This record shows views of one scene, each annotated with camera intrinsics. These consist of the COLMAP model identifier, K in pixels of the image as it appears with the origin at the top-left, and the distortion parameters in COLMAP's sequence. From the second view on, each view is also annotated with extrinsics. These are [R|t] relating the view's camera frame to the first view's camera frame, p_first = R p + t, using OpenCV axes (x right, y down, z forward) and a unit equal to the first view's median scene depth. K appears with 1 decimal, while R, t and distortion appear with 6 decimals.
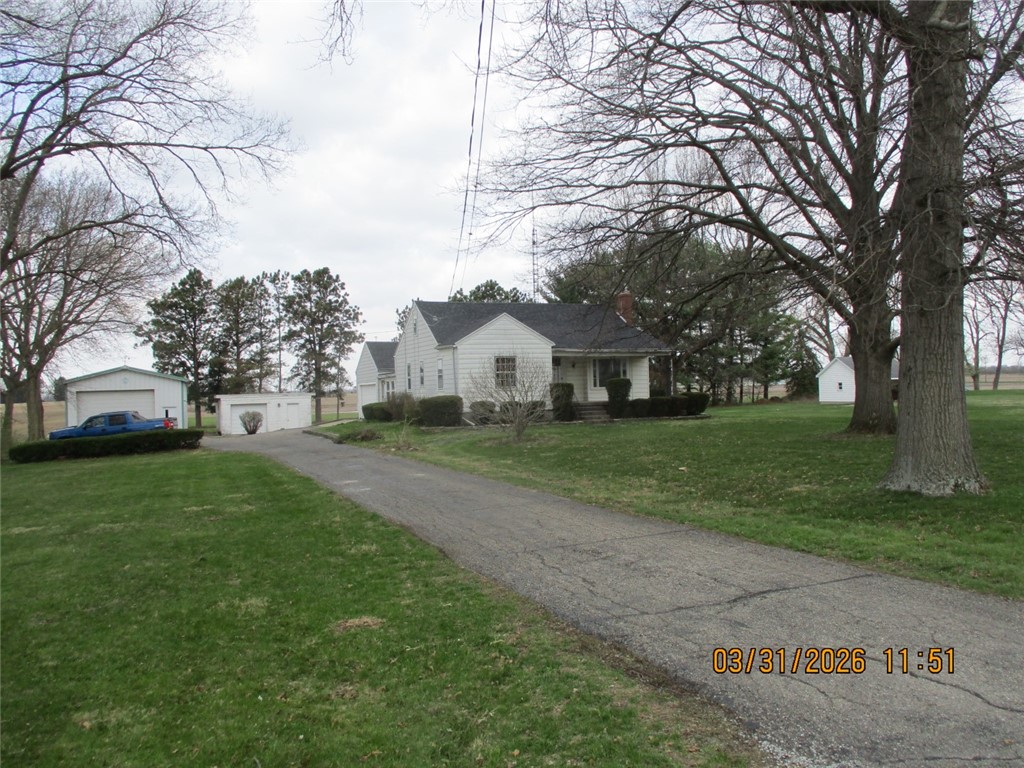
lens RADIAL K [[864.9, 0, 528.2], [0, 864.9, 385.3], [0, 0, 1]] dist [-0.020201, 0.001373]
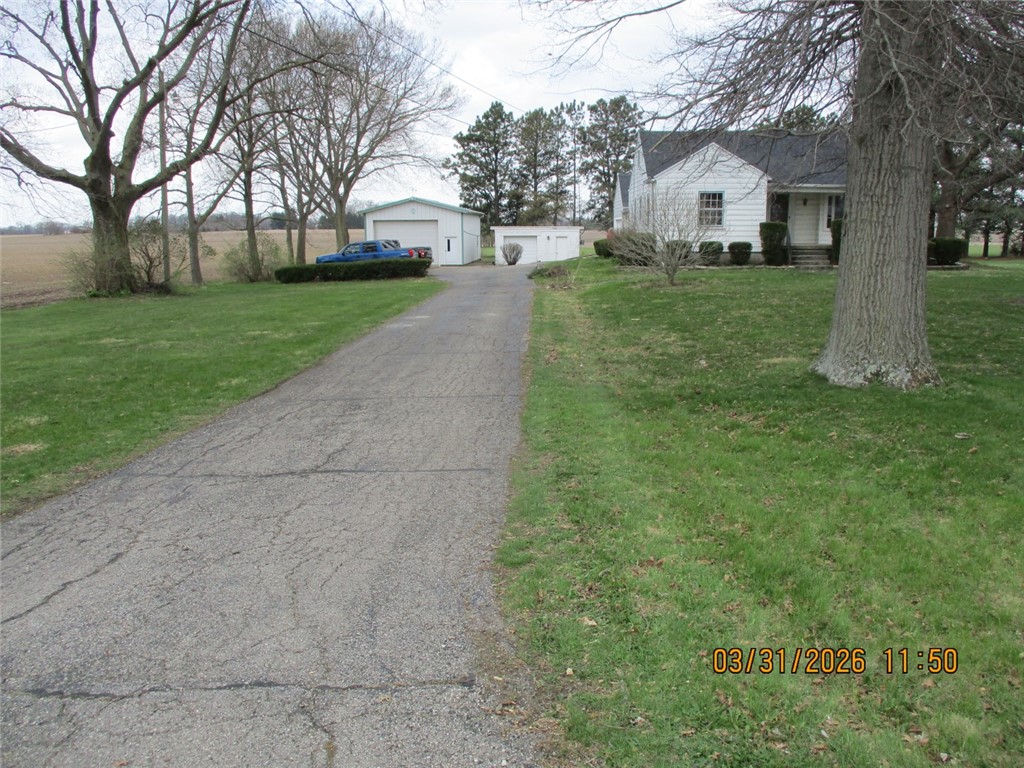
lens RADIAL K [[864.9, 0, 528.2], [0, 864.9, 385.3], [0, 0, 1]] dist [-0.020201, 0.001373]
pose [[0.916140, 0.095015, -0.389435, 0.082832], [-0.019801, 0.981043, 0.192775, -0.002192], [0.400369, -0.168897, 0.900655, 0.031254]]
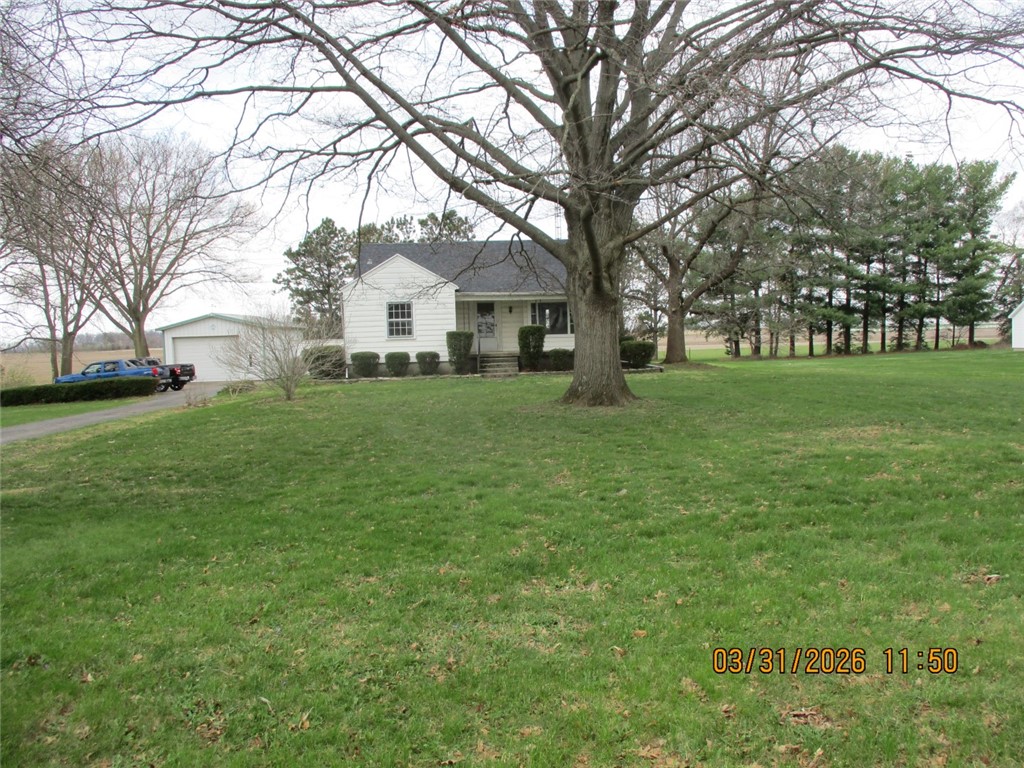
lens RADIAL K [[864.9, 0, 528.2], [0, 864.9, 385.3], [0, 0, 1]] dist [-0.020201, 0.001373]
pose [[0.942957, 0.018084, -0.332423, 0.195195], [0.005176, 0.997607, 0.068951, -0.004067], [0.332874, -0.066738, 0.940607, 0.090992]]
